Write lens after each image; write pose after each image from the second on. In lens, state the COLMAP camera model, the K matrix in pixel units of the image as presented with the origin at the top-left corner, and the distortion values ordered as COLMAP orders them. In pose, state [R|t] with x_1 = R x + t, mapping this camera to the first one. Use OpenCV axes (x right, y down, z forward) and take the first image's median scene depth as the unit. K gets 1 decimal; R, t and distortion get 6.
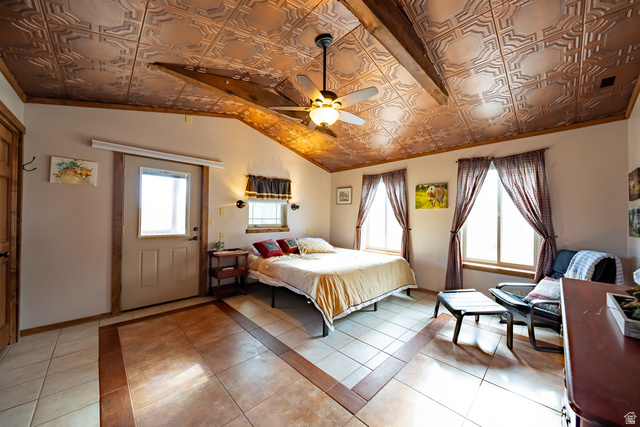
lens RADIAL K [[223.3, 0, 319.9], [0, 223.3, 216.4], [0, 0, 1]] dist [-0.001452, -0.001169]
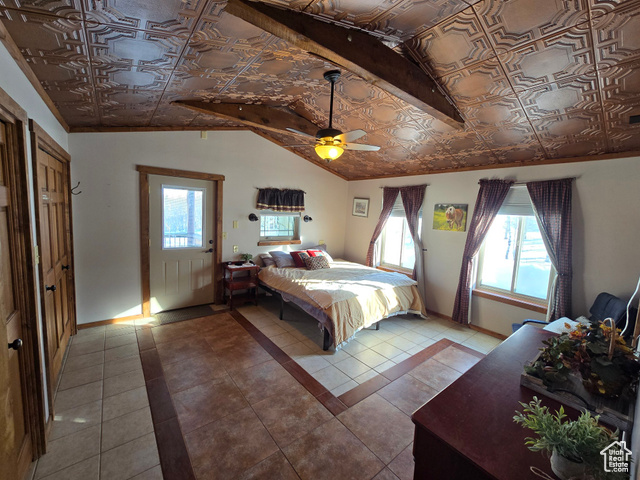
lens RADIAL K [[256.6, 0, 319.1], [0, 256.6, 236.0], [0, 0, 1]] dist [-0.009372, 0.001819]
pose [[0.994161, 0.046302, -0.097464, 0.083021], [-0.036268, 0.994091, 0.102316, -0.139034], [0.101625, -0.098184, 0.989966, -0.177317]]
